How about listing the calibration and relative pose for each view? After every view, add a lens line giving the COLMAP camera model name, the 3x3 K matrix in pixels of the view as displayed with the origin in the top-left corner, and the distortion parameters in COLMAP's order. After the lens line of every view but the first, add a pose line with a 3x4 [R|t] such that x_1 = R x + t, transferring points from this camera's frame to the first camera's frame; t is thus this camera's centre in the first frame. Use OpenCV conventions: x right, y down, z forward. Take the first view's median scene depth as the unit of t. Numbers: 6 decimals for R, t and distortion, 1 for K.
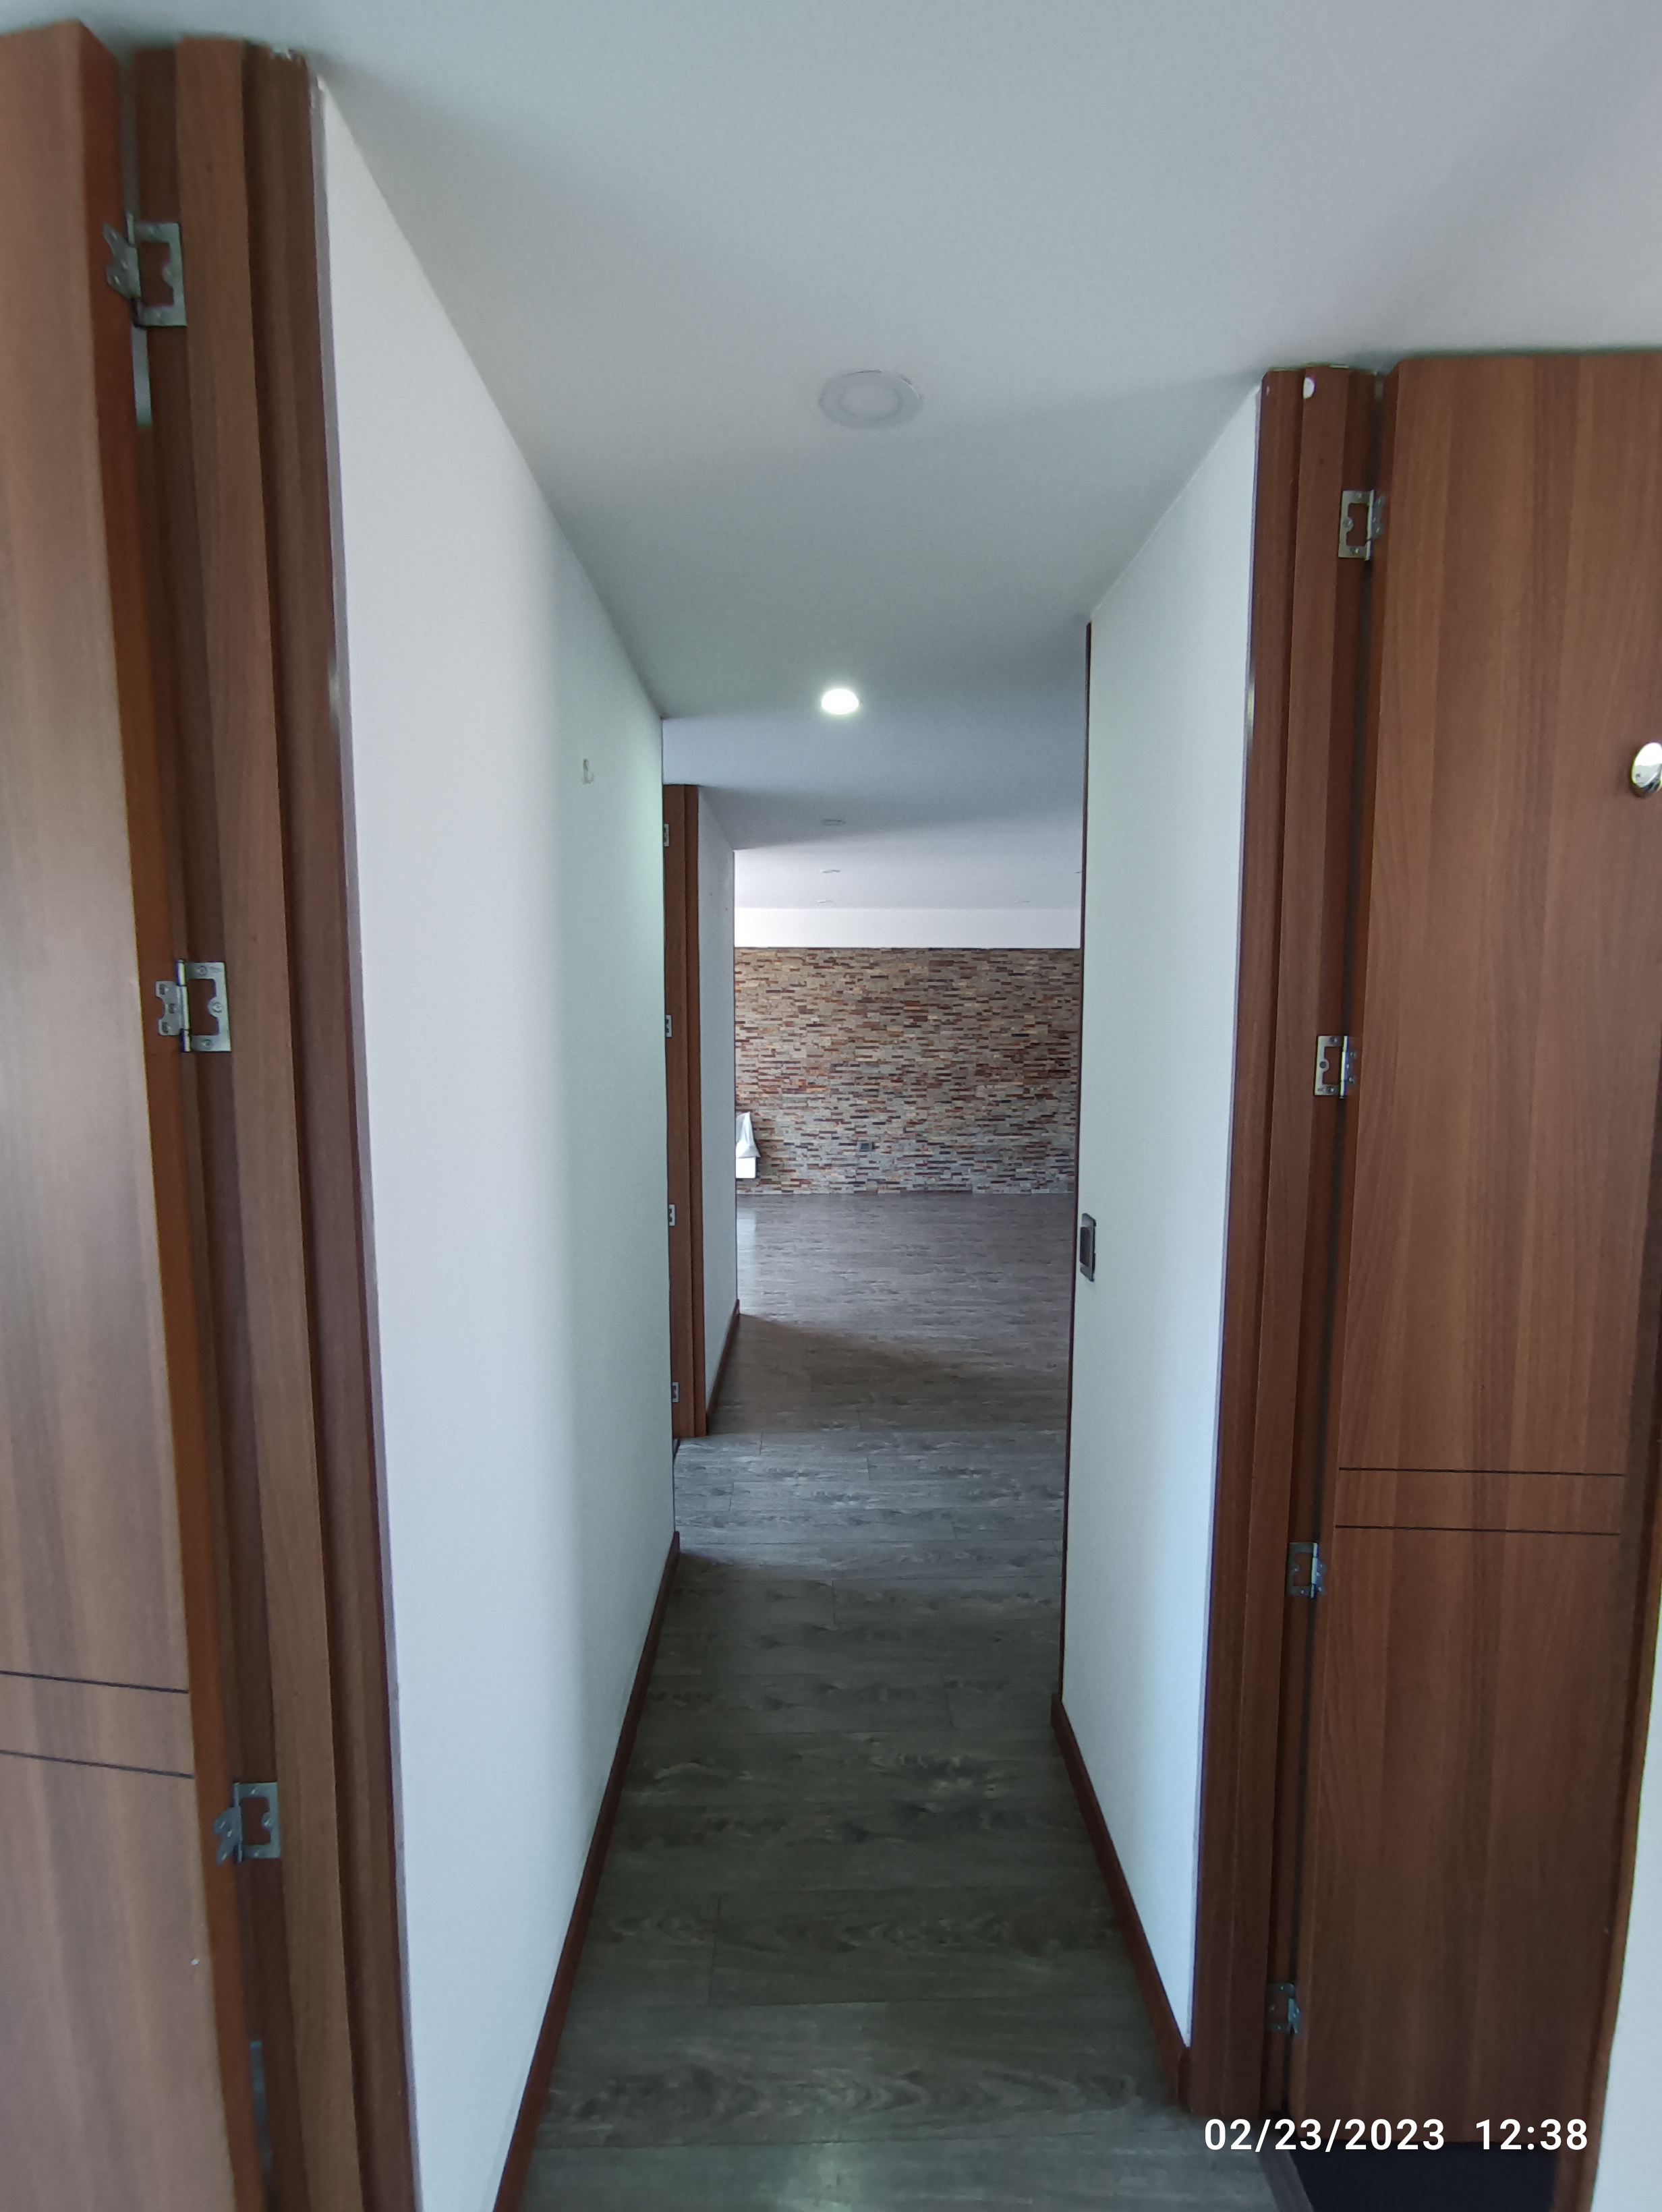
lens RADIAL K [[1020.6, 0, 841.0], [0, 1020.6, 1109.8], [0, 0, 1]] dist [0.033988, -0.000481]
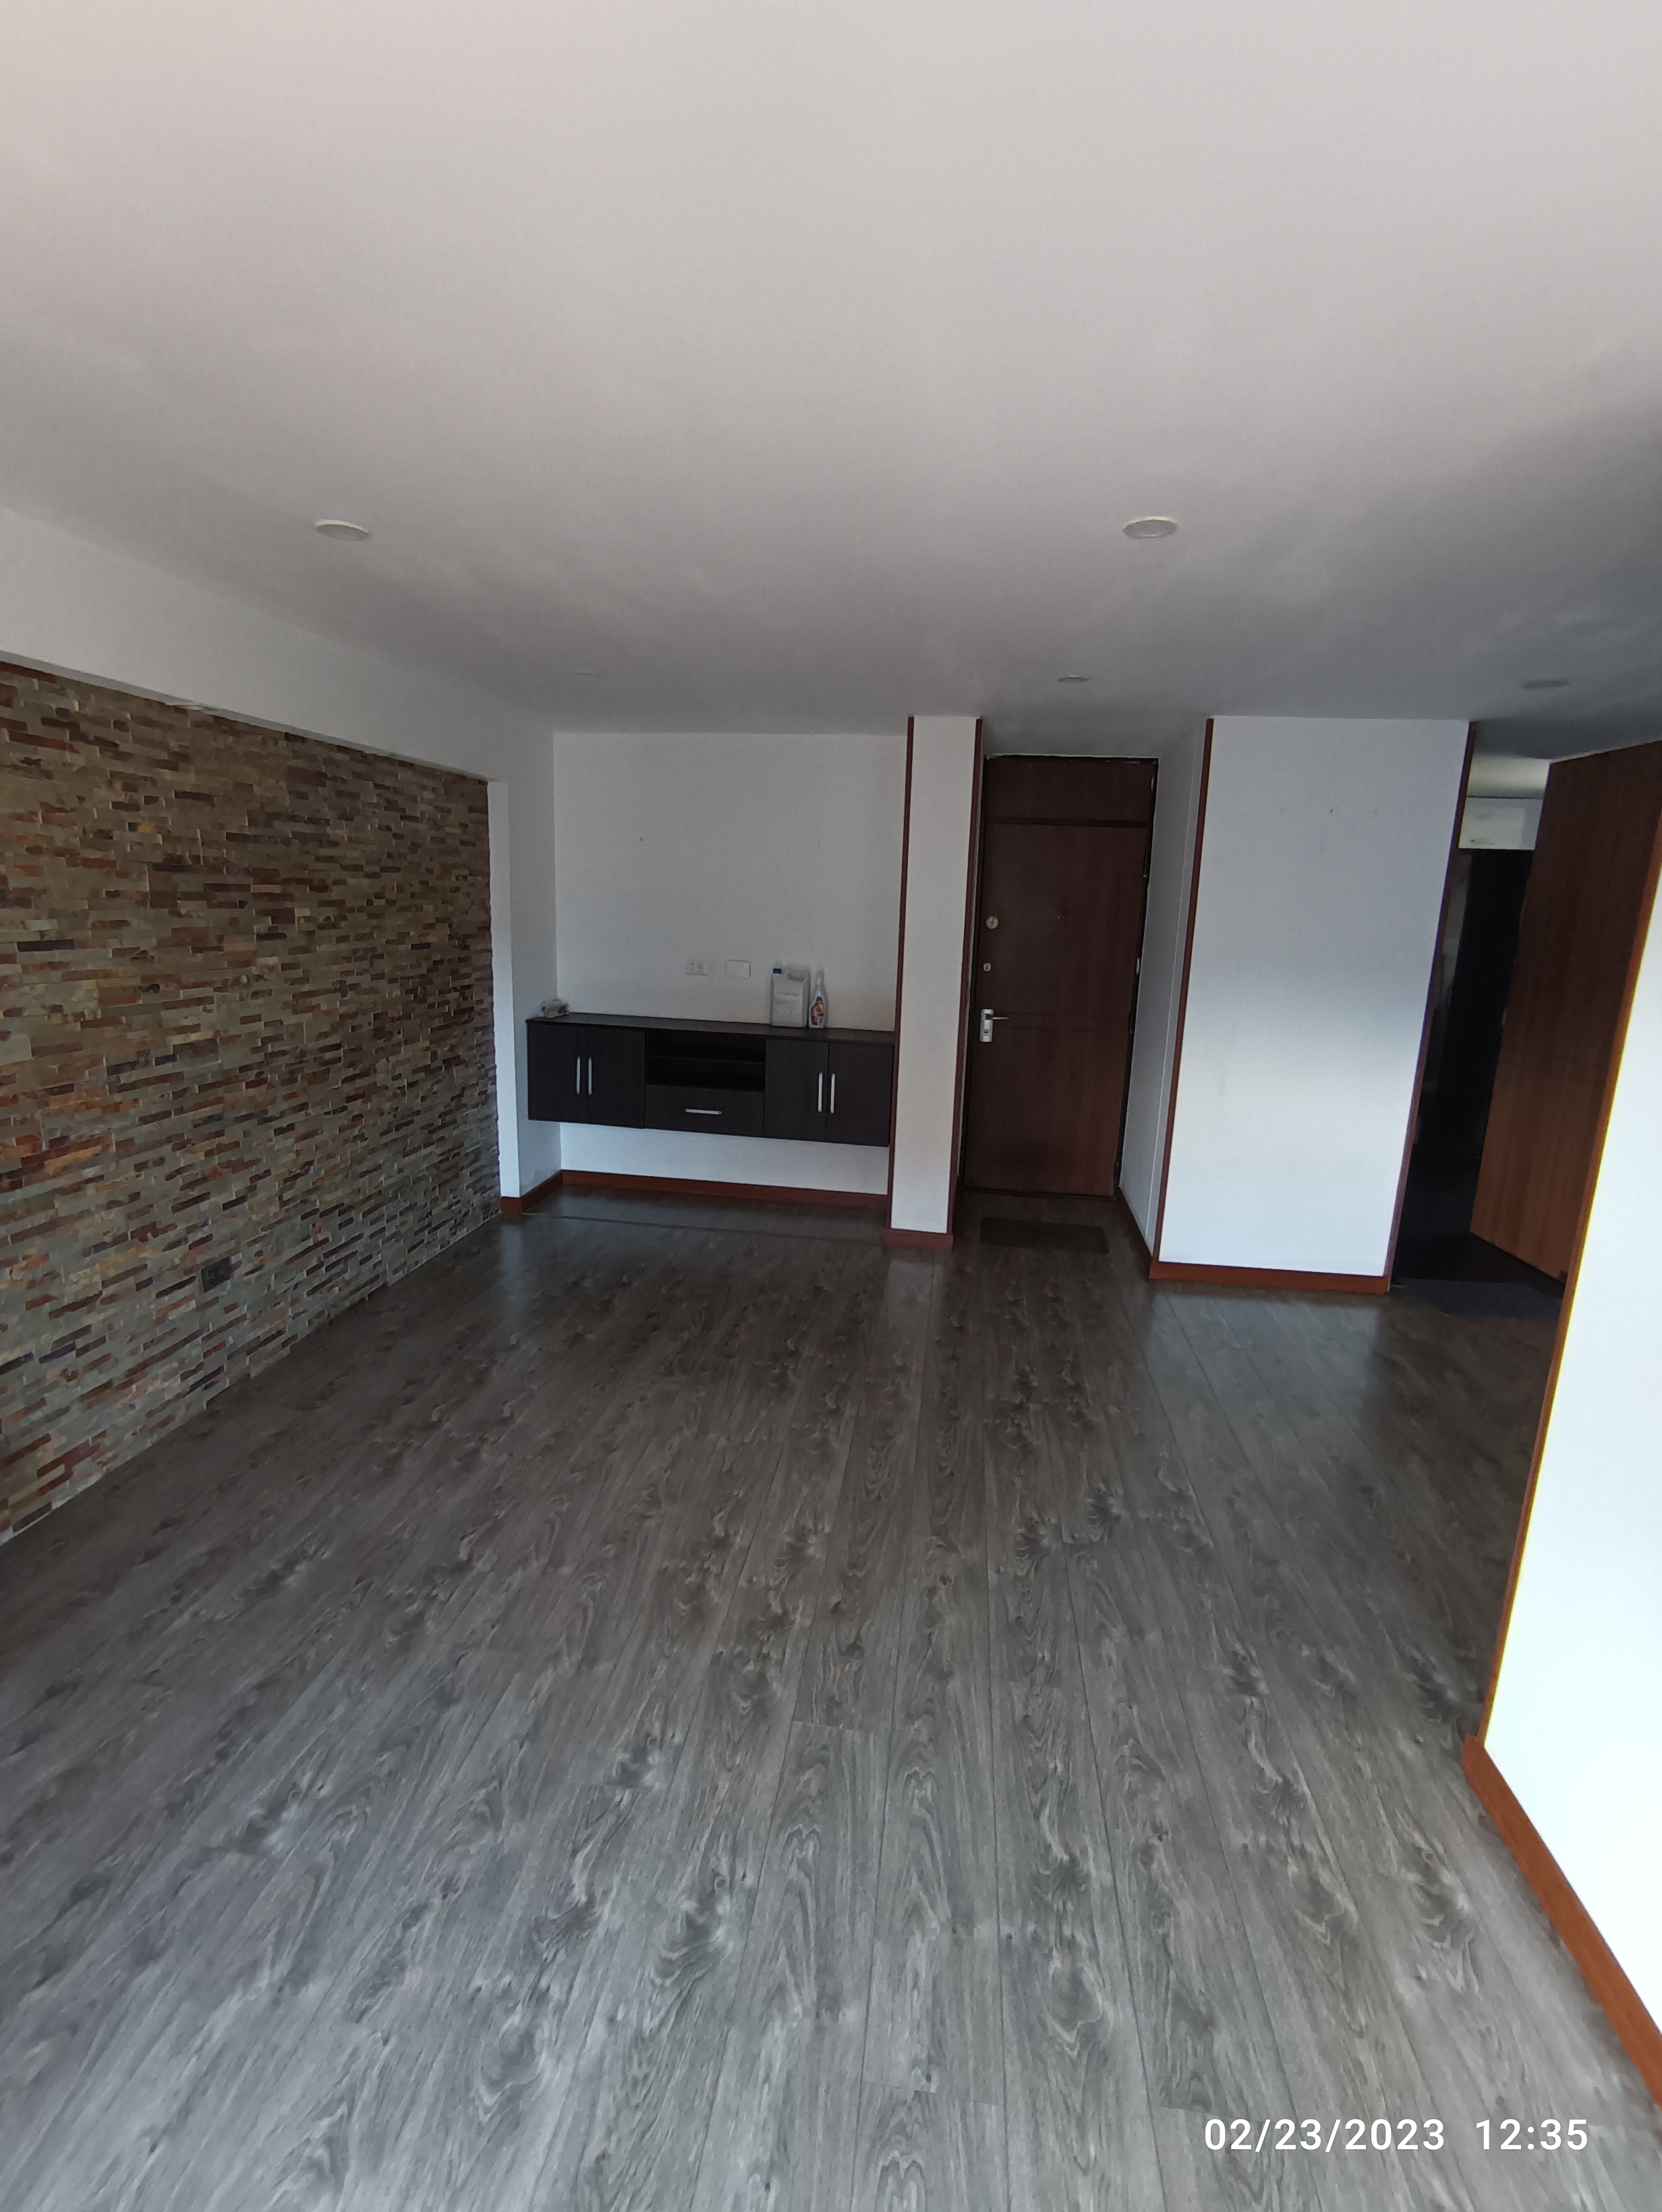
lens RADIAL K [[1020.6, 0, 832.8], [0, 1020.6, 1109.3], [0, 0, 1]] dist [0.033988, -0.000481]
pose [[0.150684, -0.203768, 0.967354, -0.288903], [0.061215, 0.978572, 0.196595, -0.081212], [-0.986685, 0.029593, 0.159929, 0.725831]]
